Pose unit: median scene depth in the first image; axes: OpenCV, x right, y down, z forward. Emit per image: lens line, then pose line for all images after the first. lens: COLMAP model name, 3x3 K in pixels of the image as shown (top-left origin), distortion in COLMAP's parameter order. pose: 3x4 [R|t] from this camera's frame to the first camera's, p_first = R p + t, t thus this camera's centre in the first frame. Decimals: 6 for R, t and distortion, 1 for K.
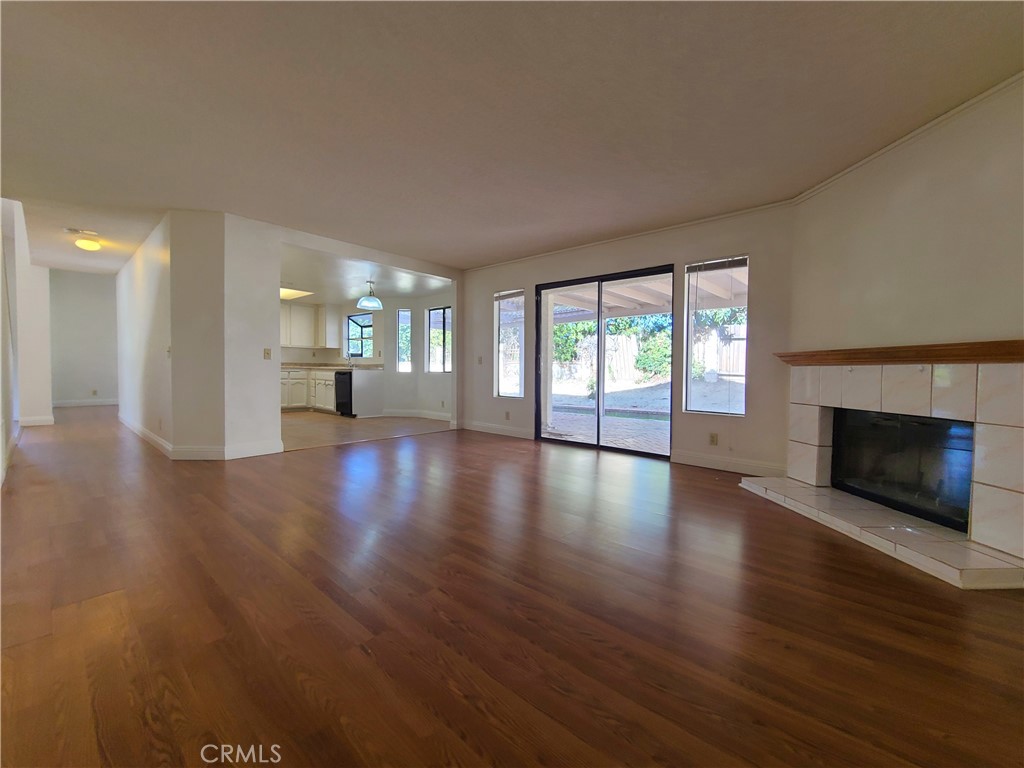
lens RADIAL K [[432.6, 0, 512.0], [0, 432.6, 383.6], [0, 0, 1]] dist [-0.001194, -0.000659]
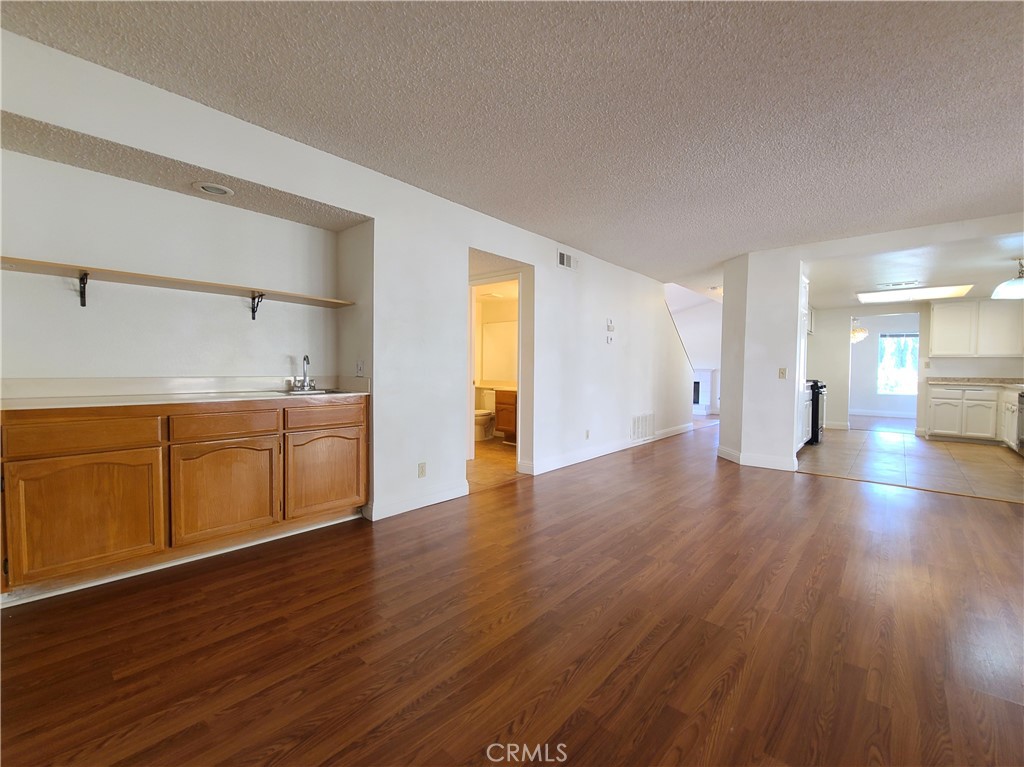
lens RADIAL K [[432.6, 0, 508.1], [0, 432.6, 386.0], [0, 0, 1]] dist [-0.001194, -0.000659]
pose [[0.007021, 0.025342, -0.999654, 0.252606], [-0.042295, 0.998792, 0.025023, -0.018849], [0.999080, 0.042105, 0.008084, 0.174719]]
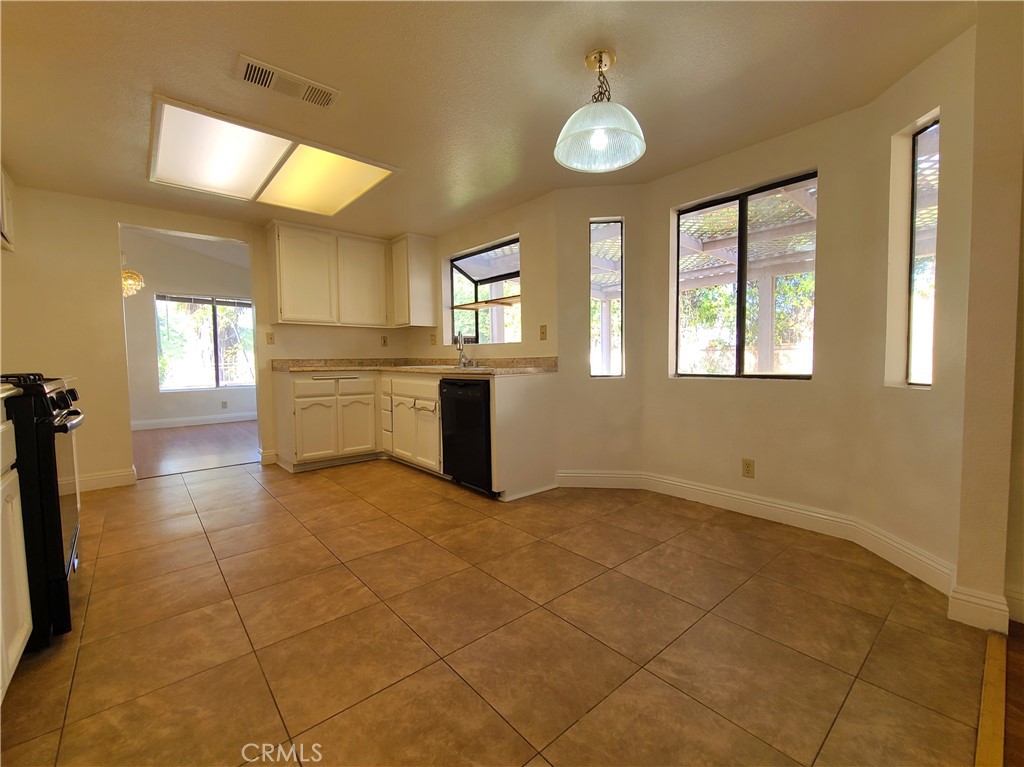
lens RADIAL K [[432.6, 0, 510.5], [0, 432.6, 381.4], [0, 0, 1]] dist [-0.001194, -0.000659]
pose [[0.992760, -0.016897, -0.118917, -0.274509], [0.019256, 0.999639, 0.018717, -0.029639], [0.118558, -0.020871, 0.992728, 0.559501]]
